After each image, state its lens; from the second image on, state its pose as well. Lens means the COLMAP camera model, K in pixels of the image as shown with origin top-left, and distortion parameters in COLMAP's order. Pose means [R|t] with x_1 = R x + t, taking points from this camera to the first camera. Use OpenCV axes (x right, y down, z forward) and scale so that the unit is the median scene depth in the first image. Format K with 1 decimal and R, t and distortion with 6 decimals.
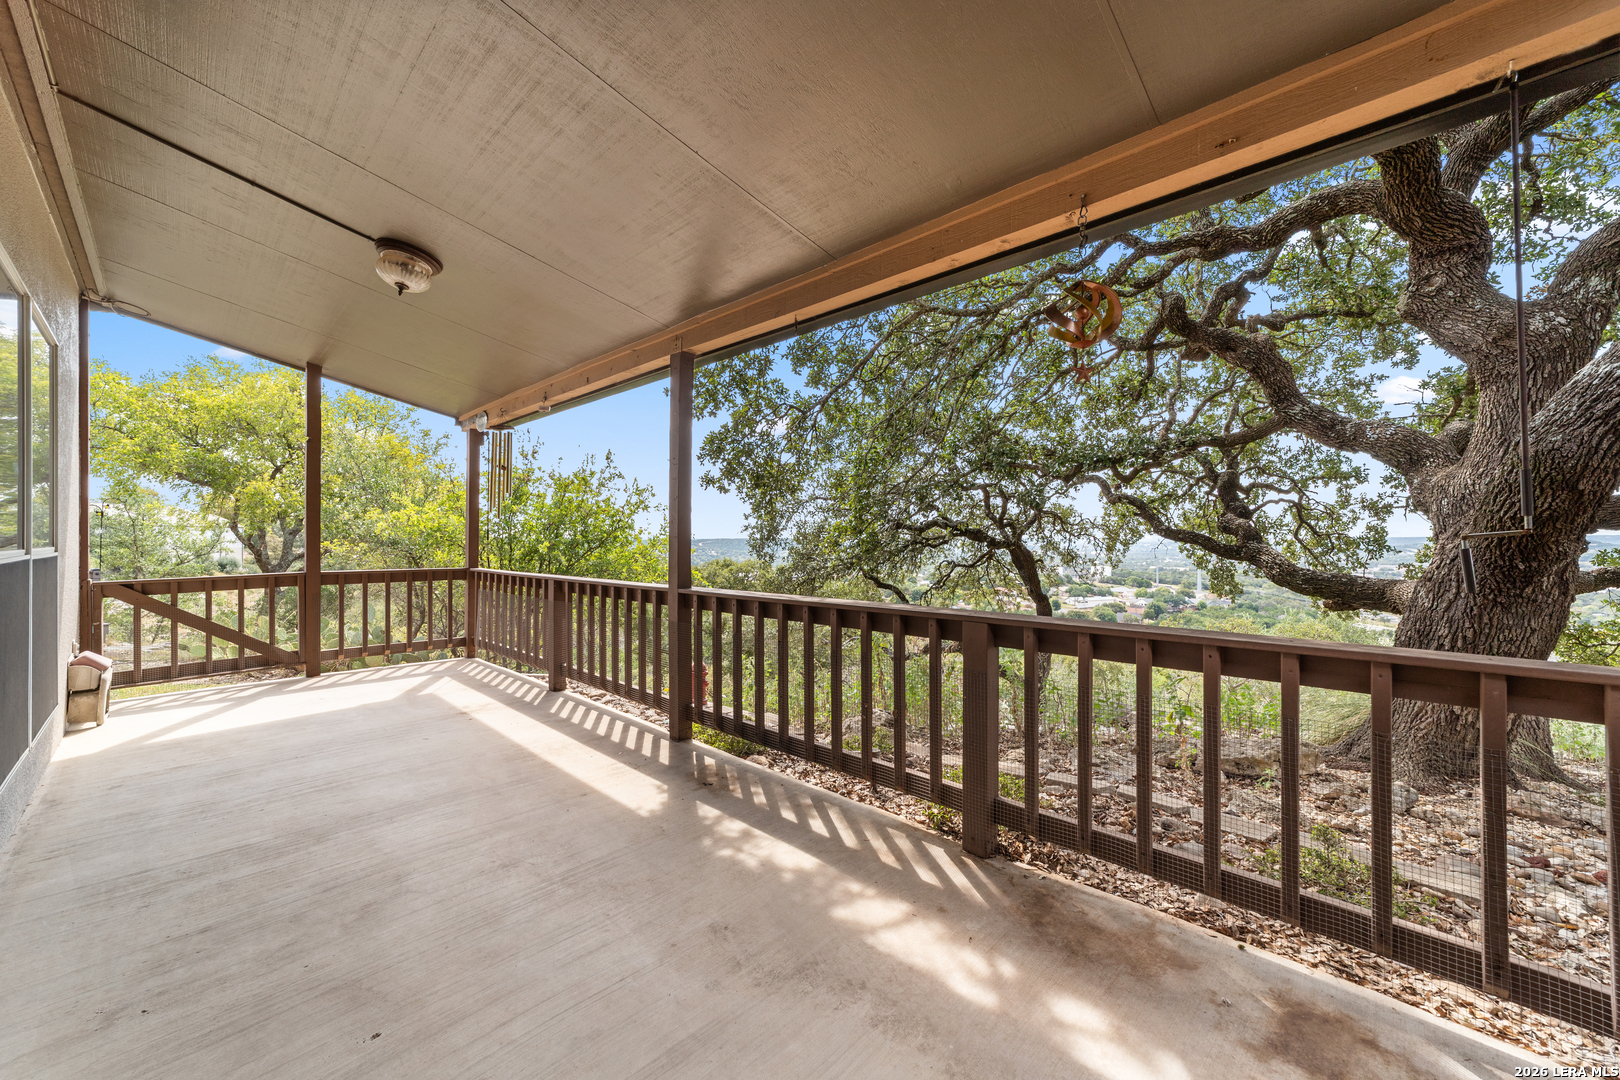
lens RADIAL K [[623.5, 0, 810.0], [0, 623.5, 540.0], [0, 0, 1]] dist [-0.019016, 0.008159]
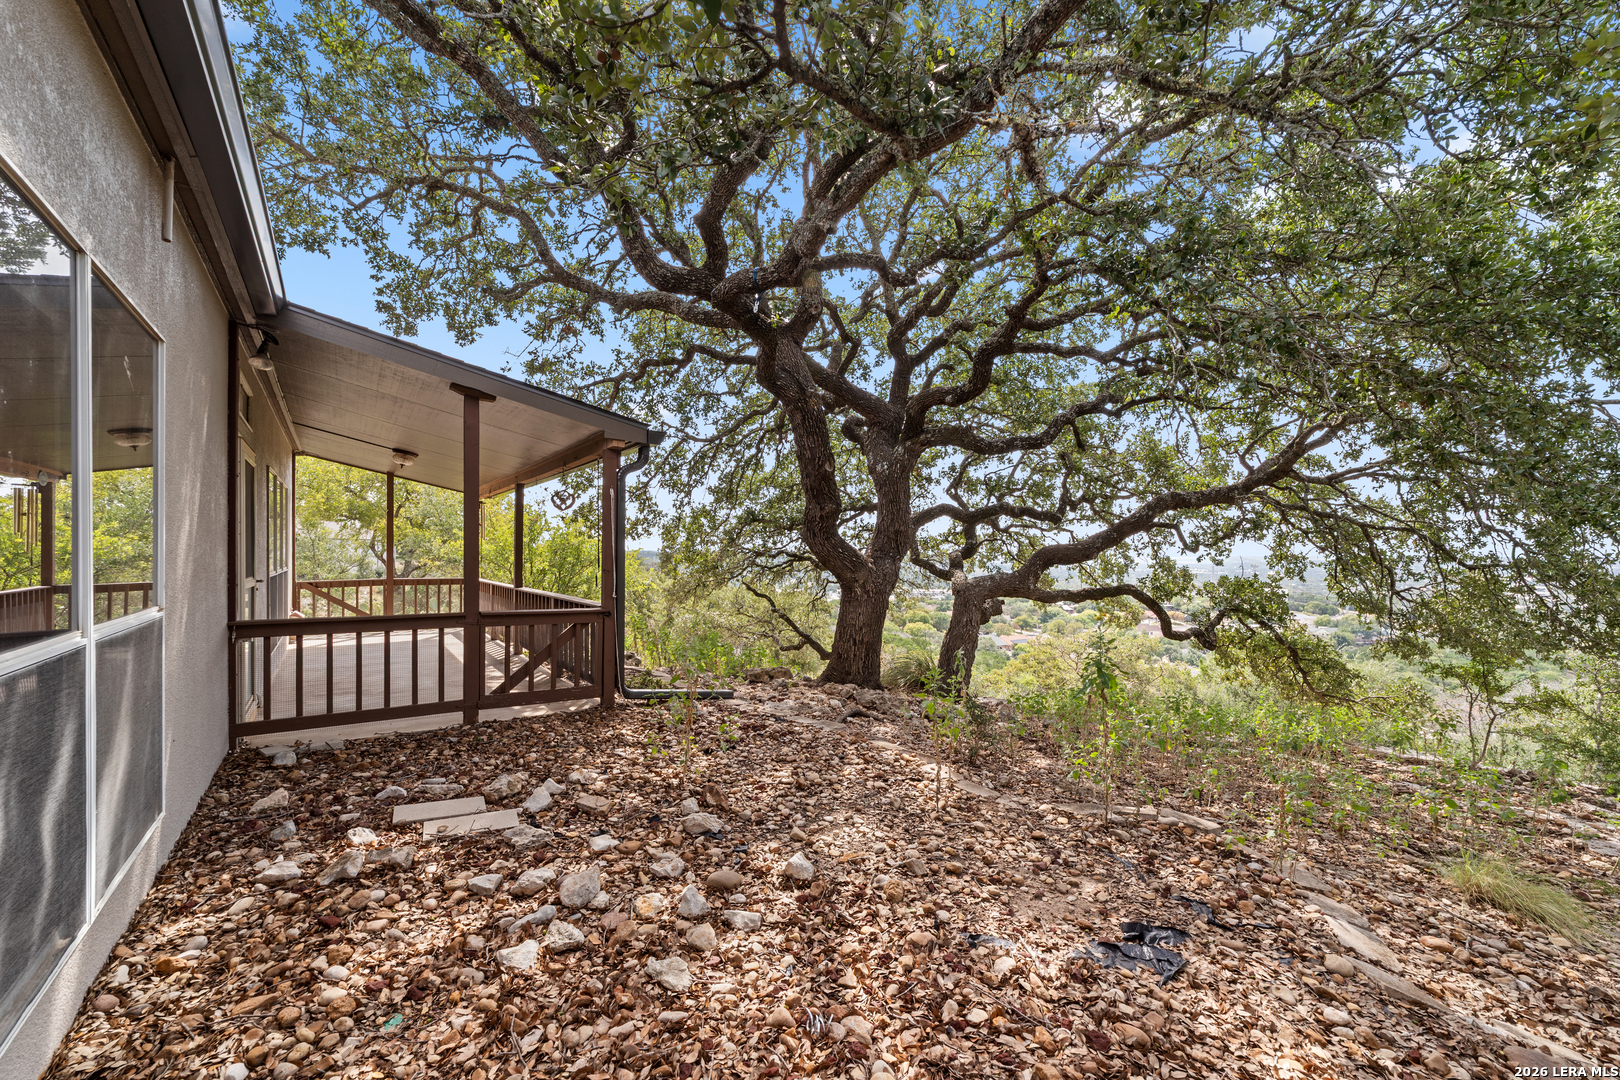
lens RADIAL K [[623.5, 0, 810.0], [0, 623.5, 540.0], [0, 0, 1]] dist [-0.019016, 0.008159]
pose [[0.986469, -0.003221, -0.163915, 0.632868], [0.002117, 0.999974, -0.006911, -0.039773], [0.163933, 0.006471, 0.986450, -0.549911]]
